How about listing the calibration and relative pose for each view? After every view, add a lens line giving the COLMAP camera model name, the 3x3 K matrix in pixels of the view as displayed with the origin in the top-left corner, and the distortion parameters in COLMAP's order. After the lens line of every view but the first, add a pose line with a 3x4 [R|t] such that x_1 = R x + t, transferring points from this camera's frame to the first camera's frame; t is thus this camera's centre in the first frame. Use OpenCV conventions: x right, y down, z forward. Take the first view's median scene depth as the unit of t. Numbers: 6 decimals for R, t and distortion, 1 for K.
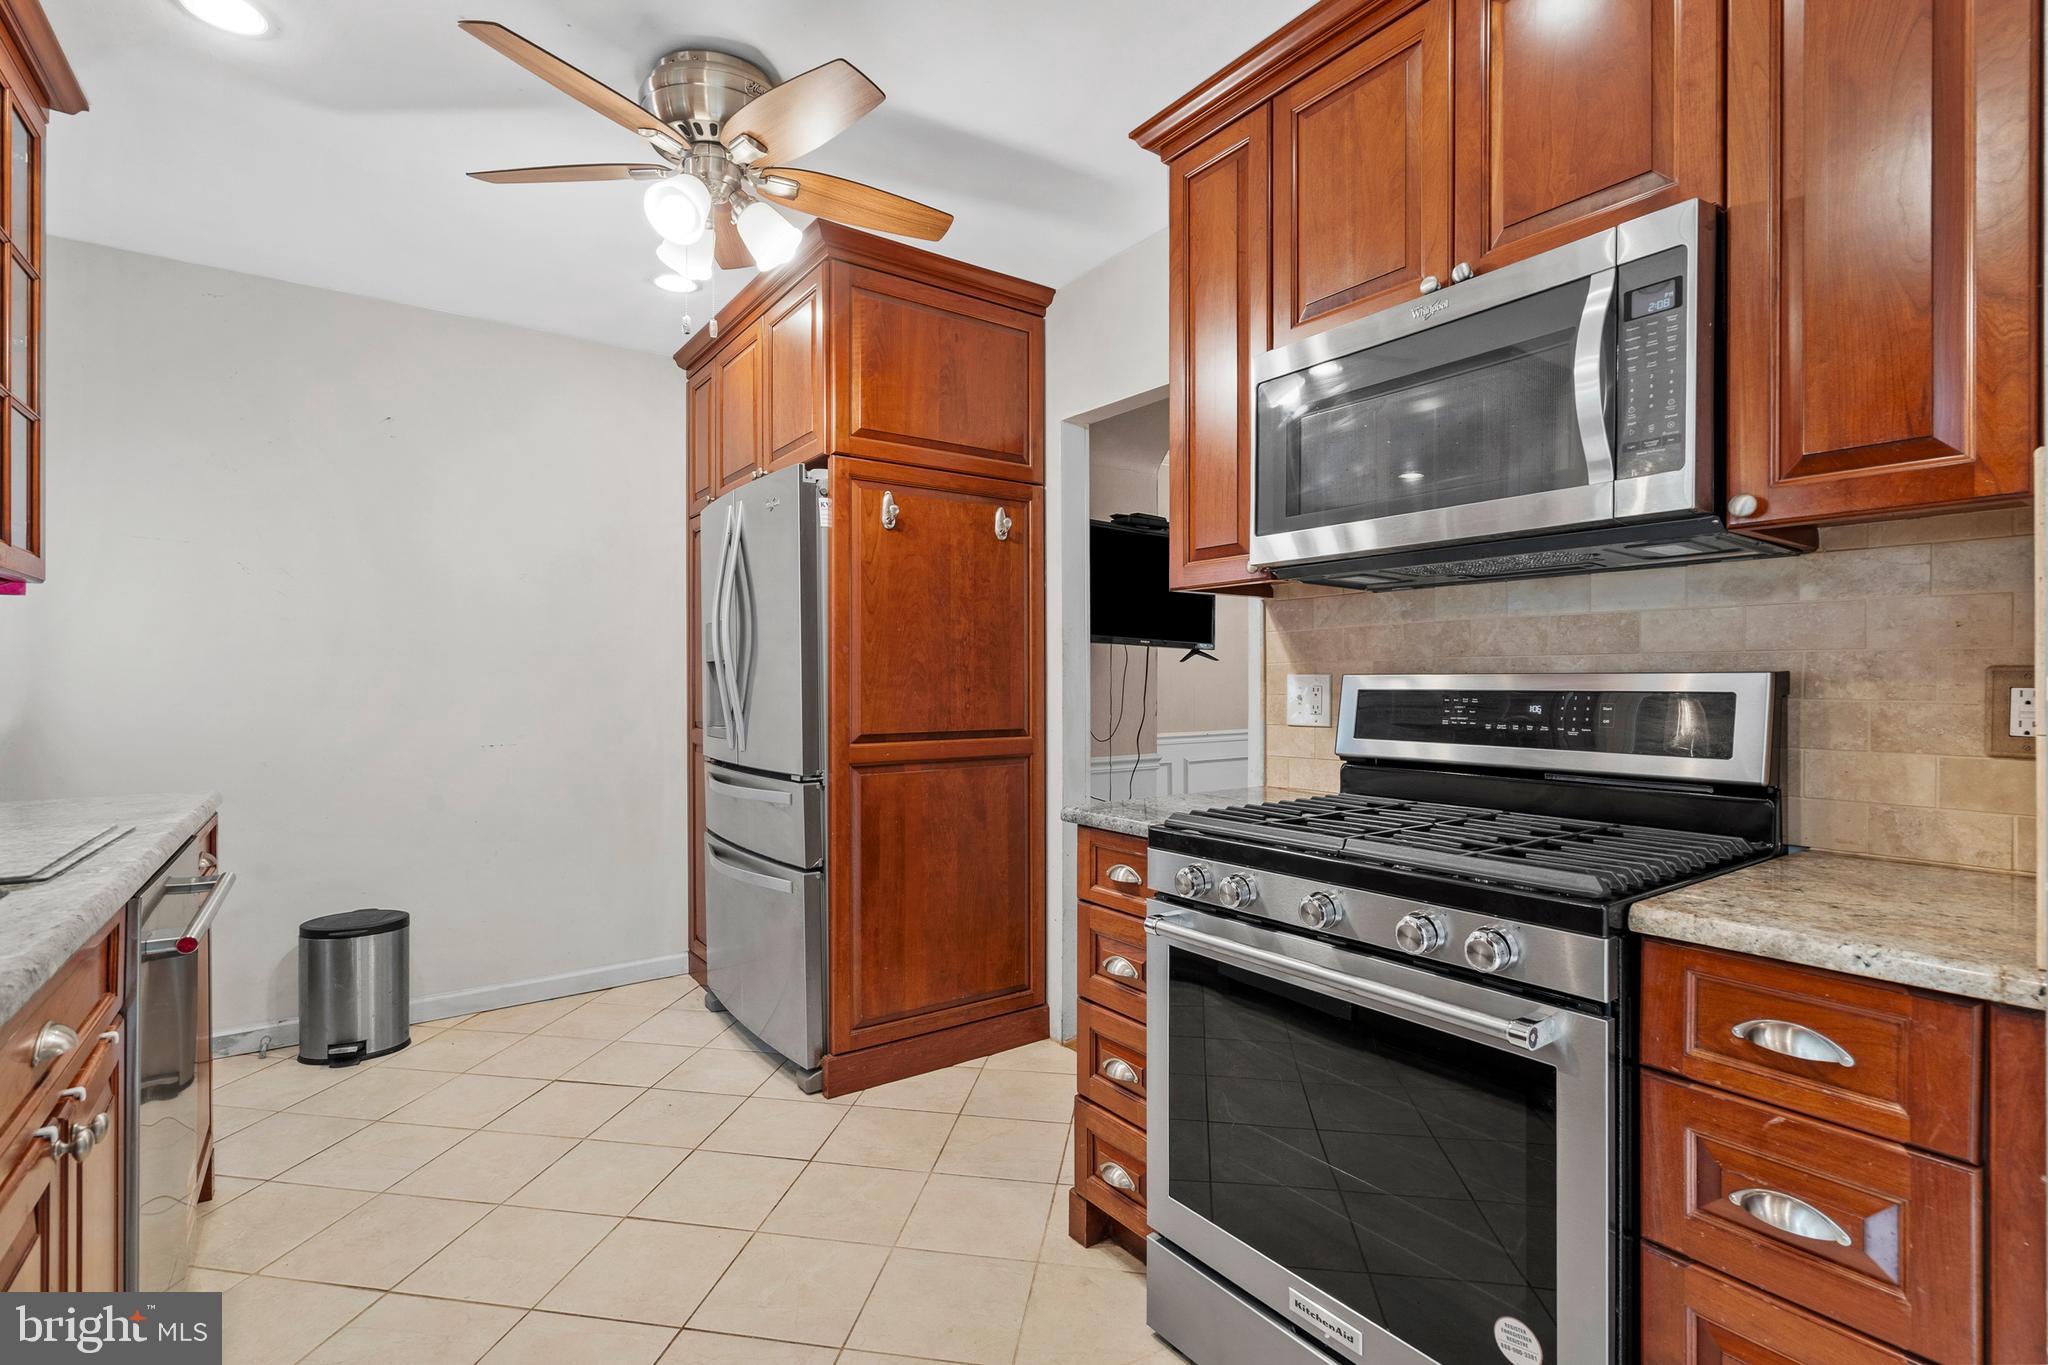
lens RADIAL K [[953.2, 0, 1010.7], [0, 953.2, 680.8], [0, 0, 1]] dist [-0.000217, 0.000515]
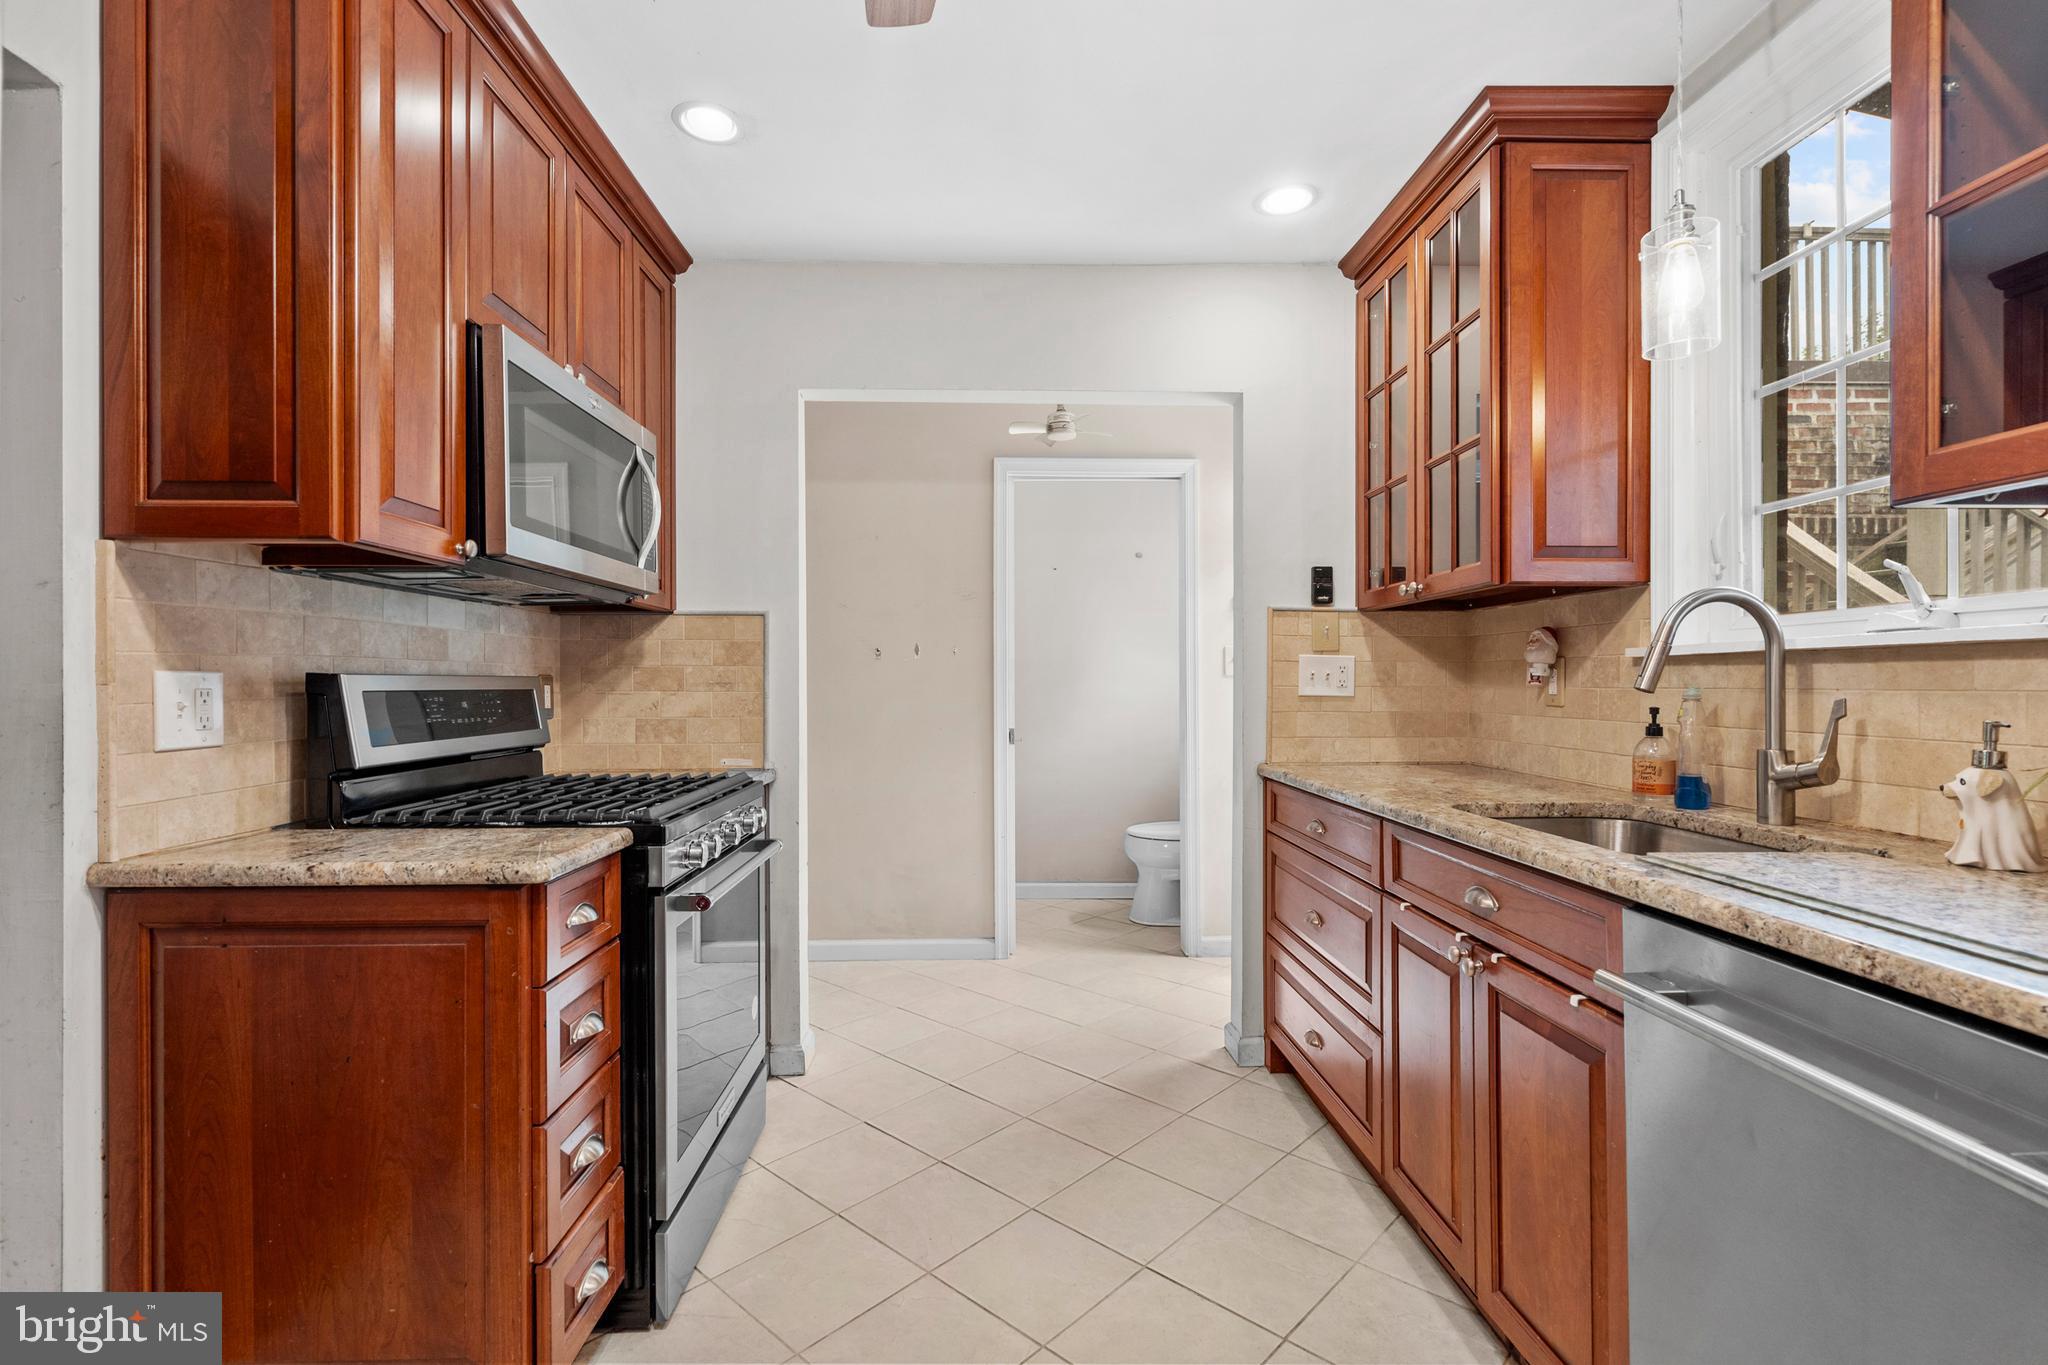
lens RADIAL K [[939.9, 0, 1014.5], [0, 939.9, 691.5], [0, 0, 1]] dist [0.002323, -0.000112]
pose [[-0.834129, -0.001789, 0.551566, -0.442099], [0.002906, 0.999967, 0.007639, 0.003404], [-0.551562, 0.007975, -0.834096, 1.015323]]
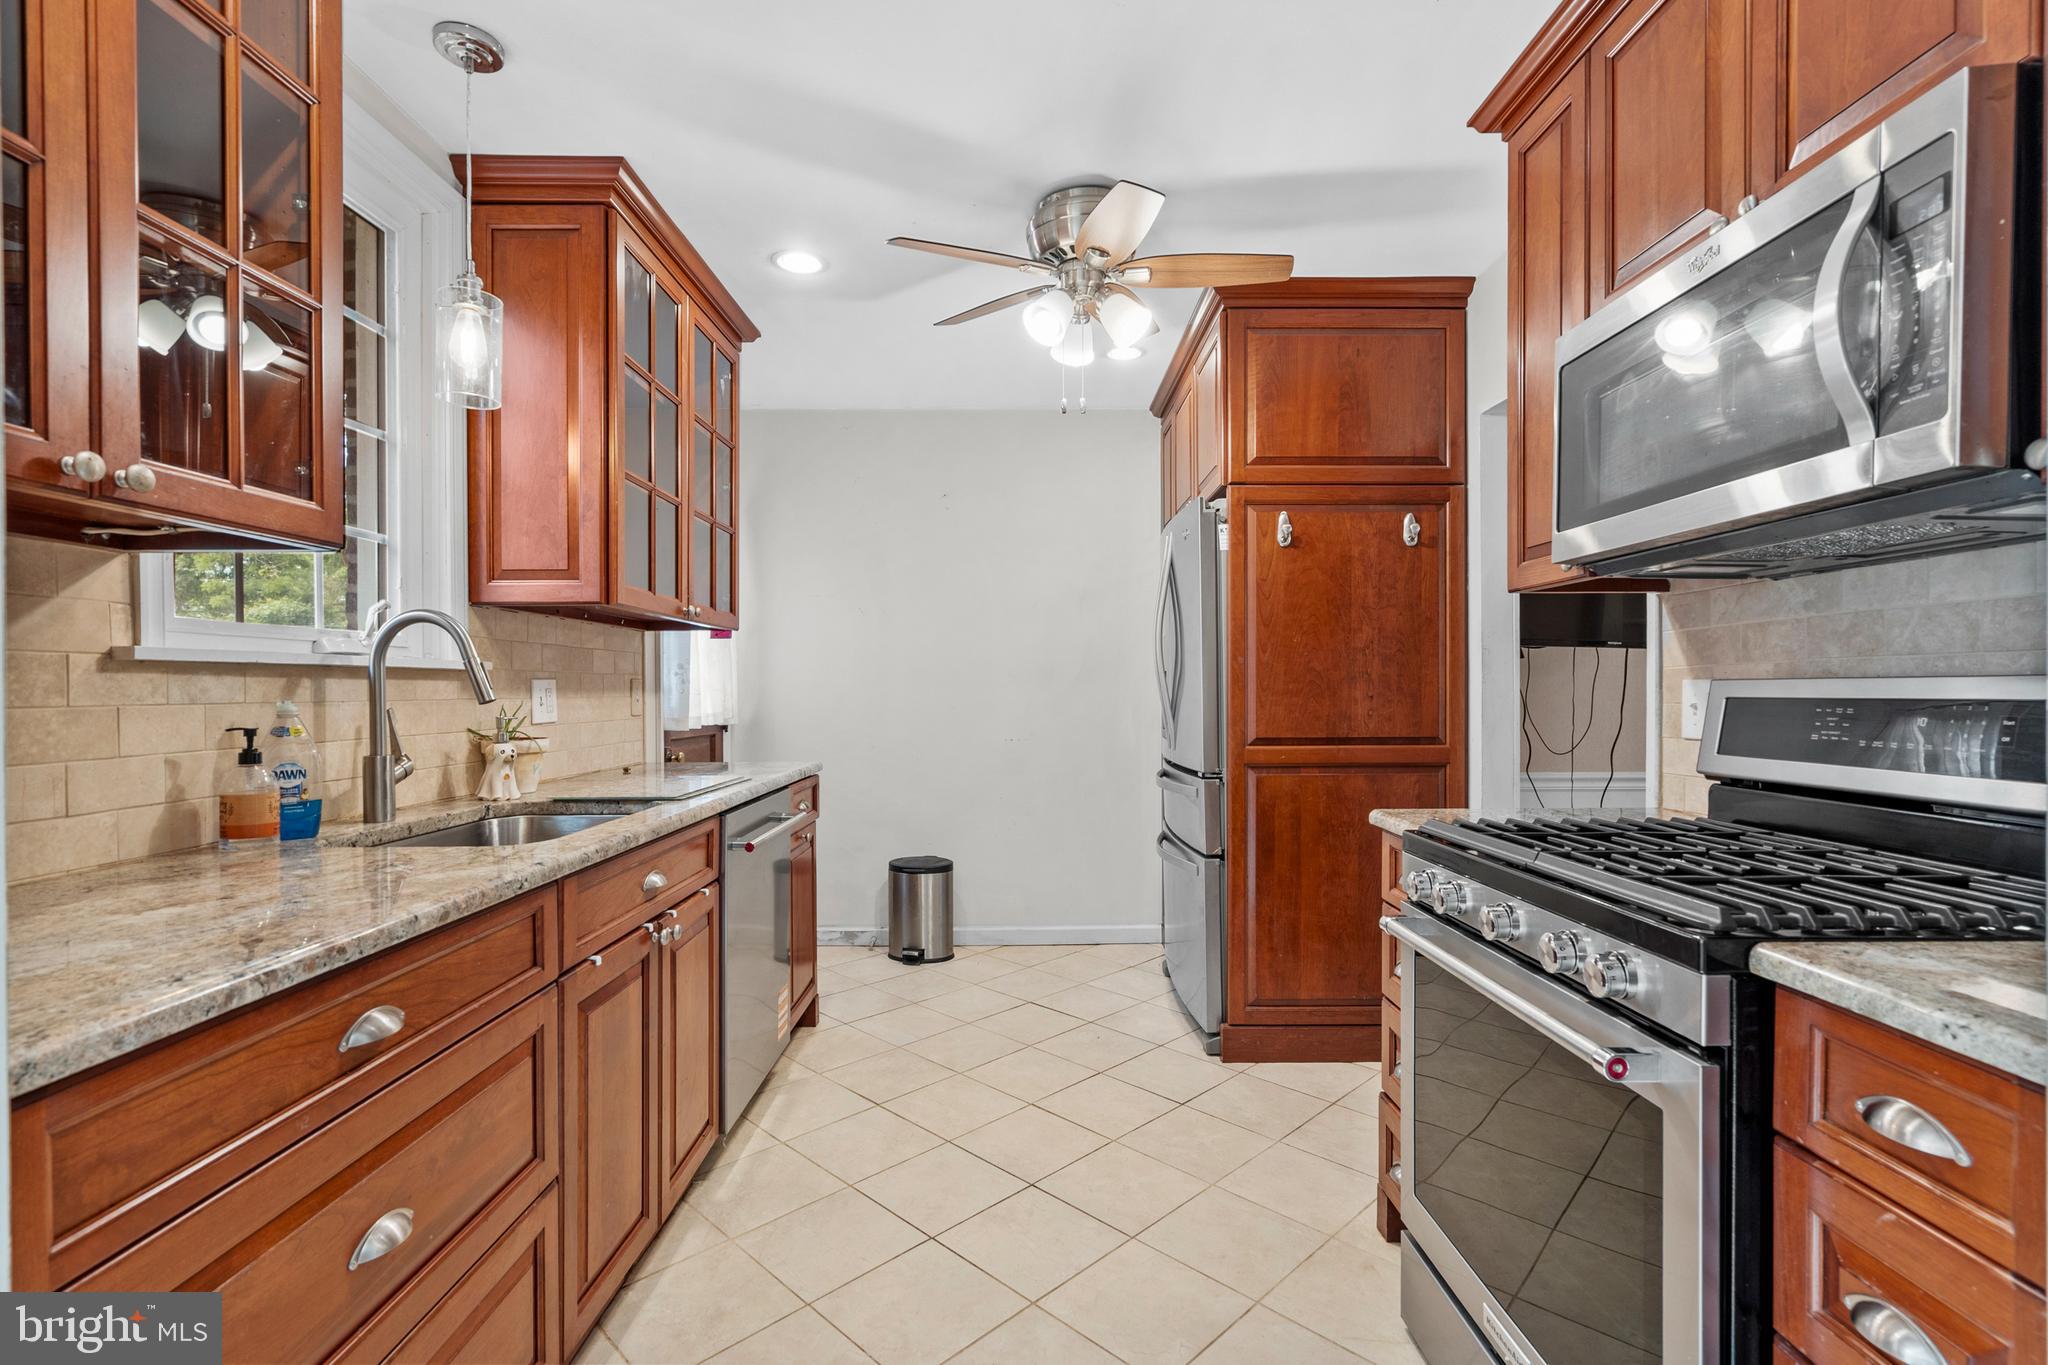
lens RADIAL K [[939.9, 0, 1014.5], [0, 939.9, 691.5], [0, 0, 1]] dist [0.002323, -0.000112]
pose [[0.814527, -0.000961, -0.580125, 0.245369], [0.002643, 0.999994, 0.002054, 0.000549], [0.580119, -0.003206, 0.814525, -0.038529]]
